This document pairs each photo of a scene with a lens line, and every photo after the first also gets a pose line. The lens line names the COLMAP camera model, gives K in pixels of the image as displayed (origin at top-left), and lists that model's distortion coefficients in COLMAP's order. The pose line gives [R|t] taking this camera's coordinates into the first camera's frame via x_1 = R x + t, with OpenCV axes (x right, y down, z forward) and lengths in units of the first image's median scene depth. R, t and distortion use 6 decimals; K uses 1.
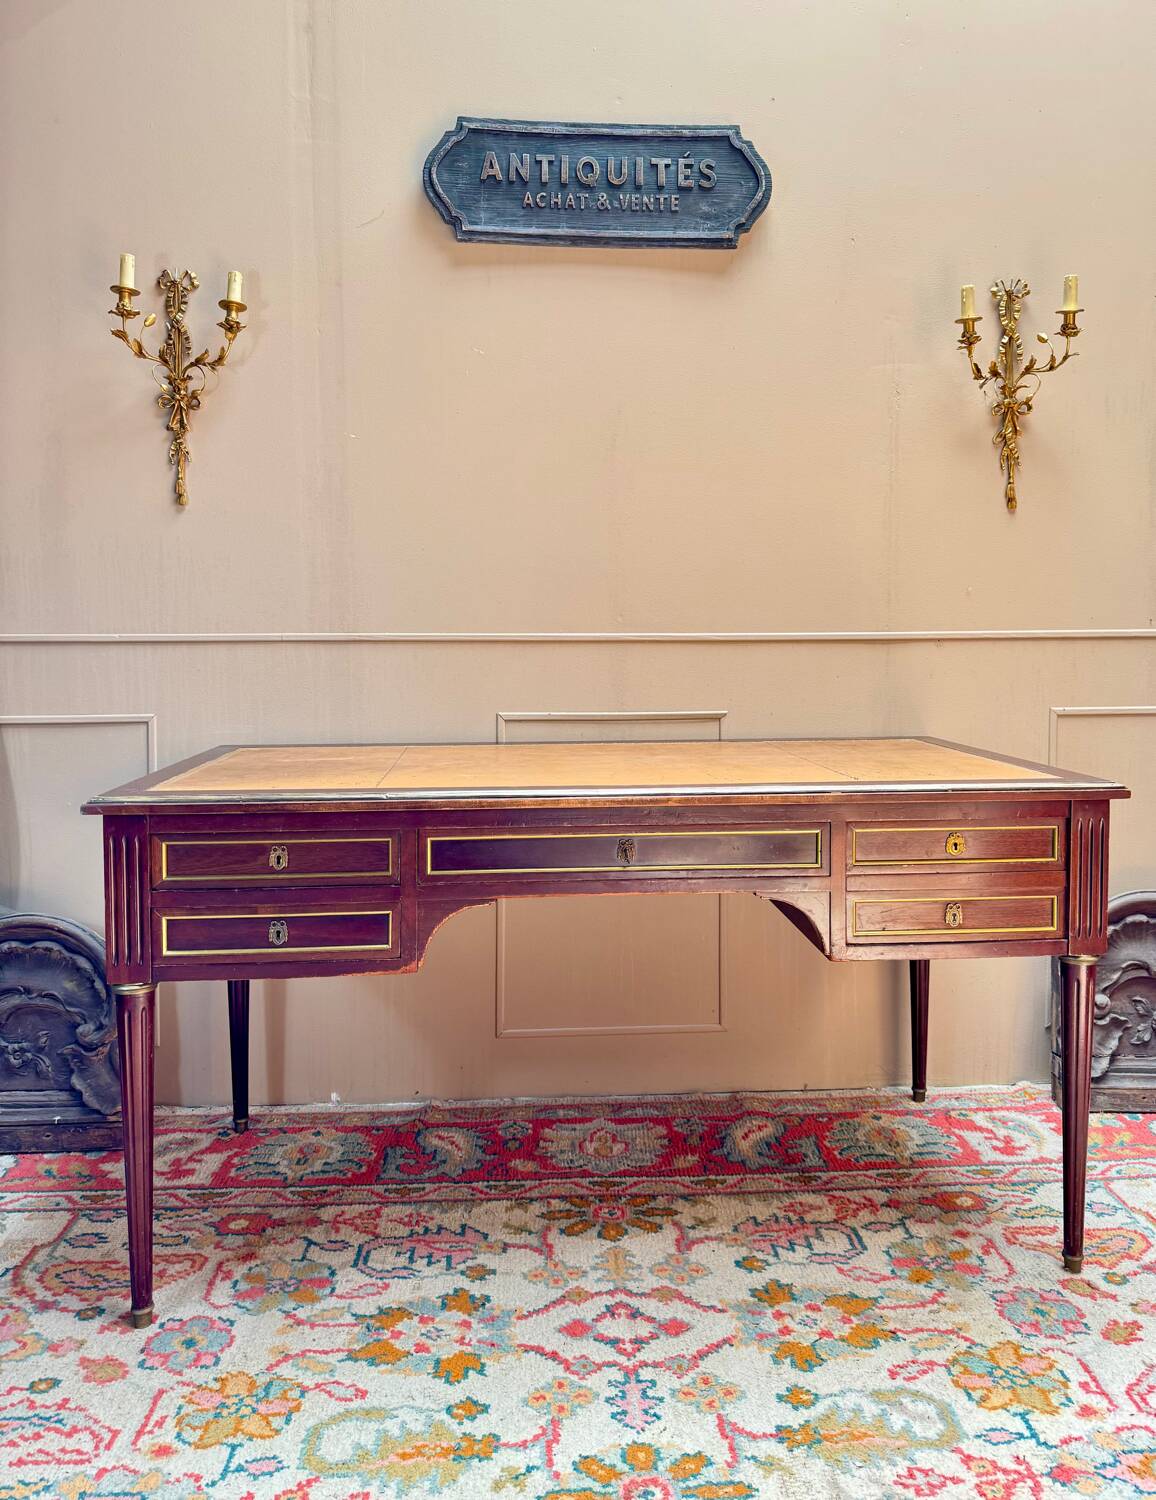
lens RADIAL K [[1156.9, 0, 603.1], [0, 1156.9, 688.6], [0, 0, 1]] dist [-0.002508, -0.004988]
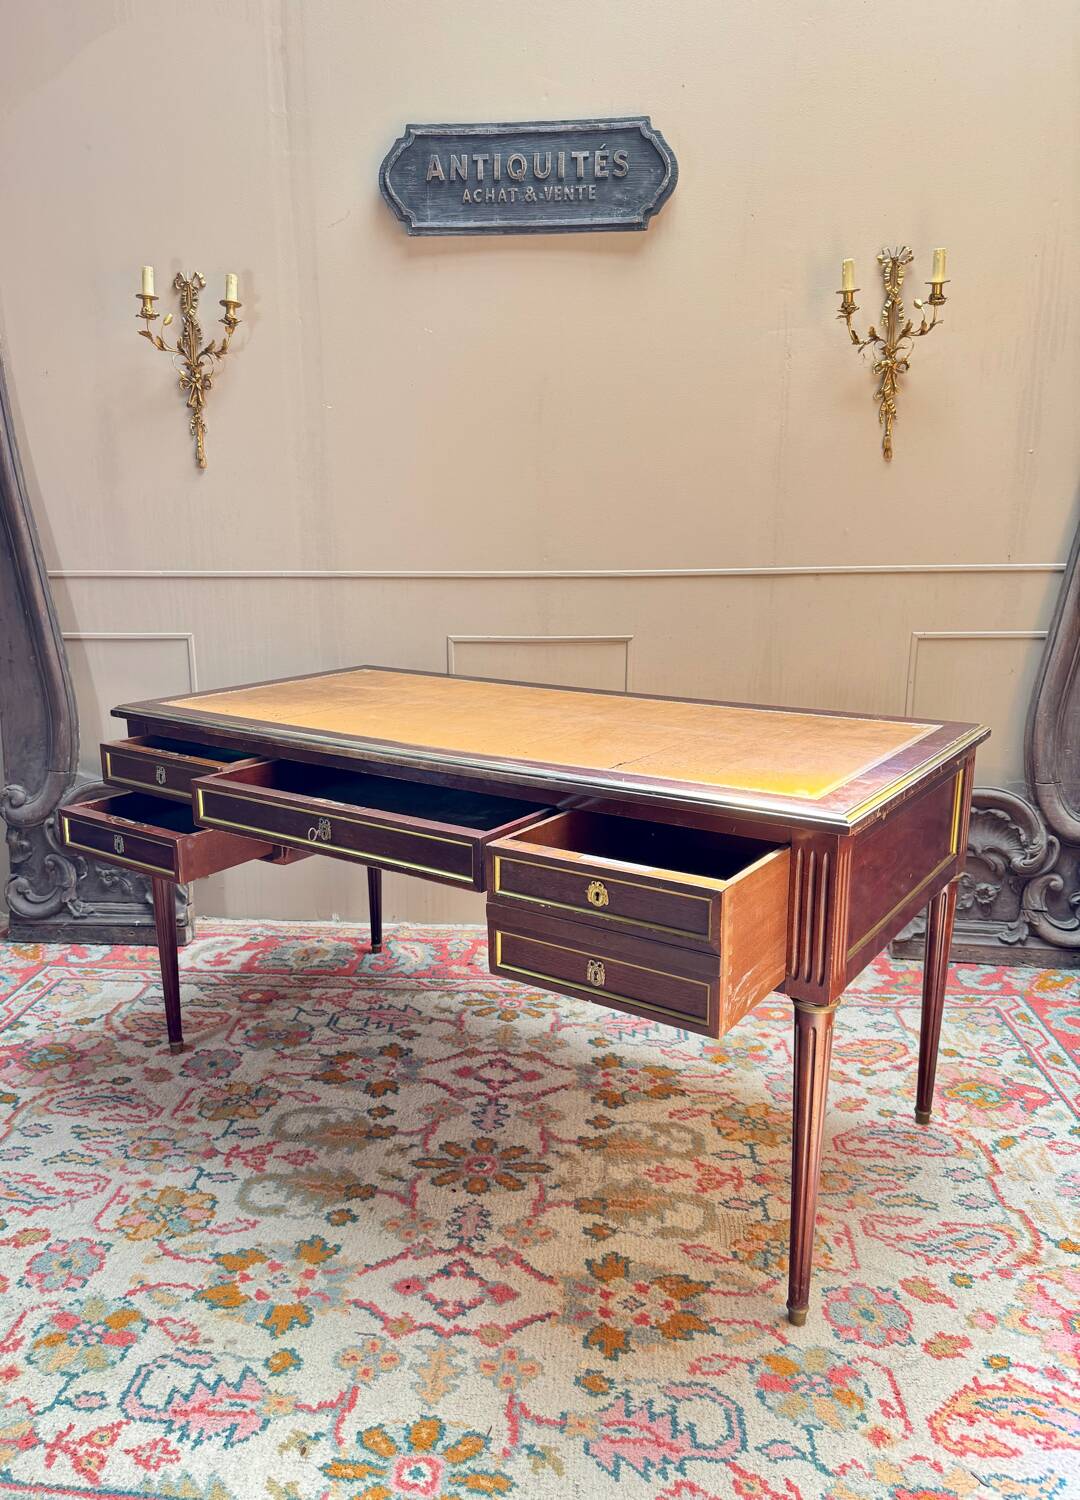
lens RADIAL K [[1091.7, 0, 498.8], [0, 1091.7, 773.4], [0, 0, 1]] dist [0.041443, -0.073555]
pose [[0.988088, 0.029124, -0.151112, 0.189259], [-0.000020, 0.981953, 0.189124, -0.070785], [0.153893, -0.186868, 0.970256, -0.233496]]
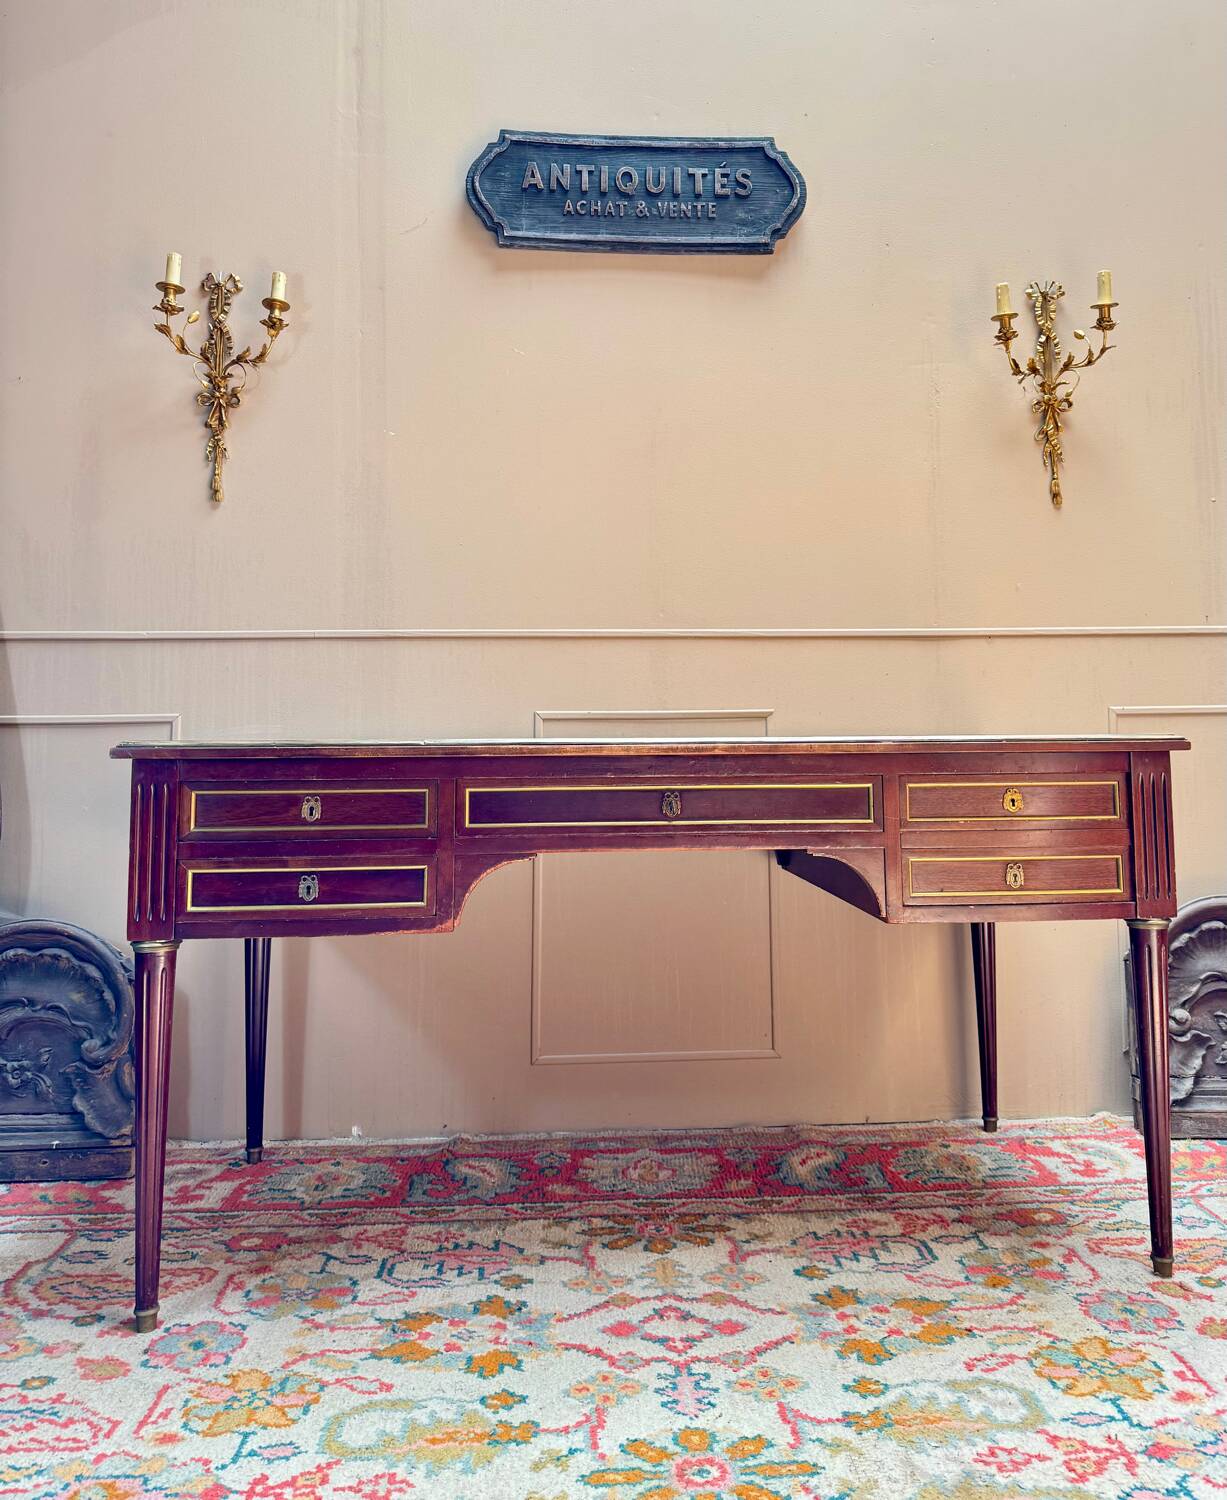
lens RADIAL K [[1230.7, 0, 642.3], [0, 1230.7, 634.3], [0, 0, 1]] dist [0.002313, -0.010361]
pose [[0.999981, -0.005838, 0.001953, -0.004849], [0.006050, 0.990602, -0.136641, 0.124405], [-0.001137, 0.136650, 0.990619, -0.032832]]
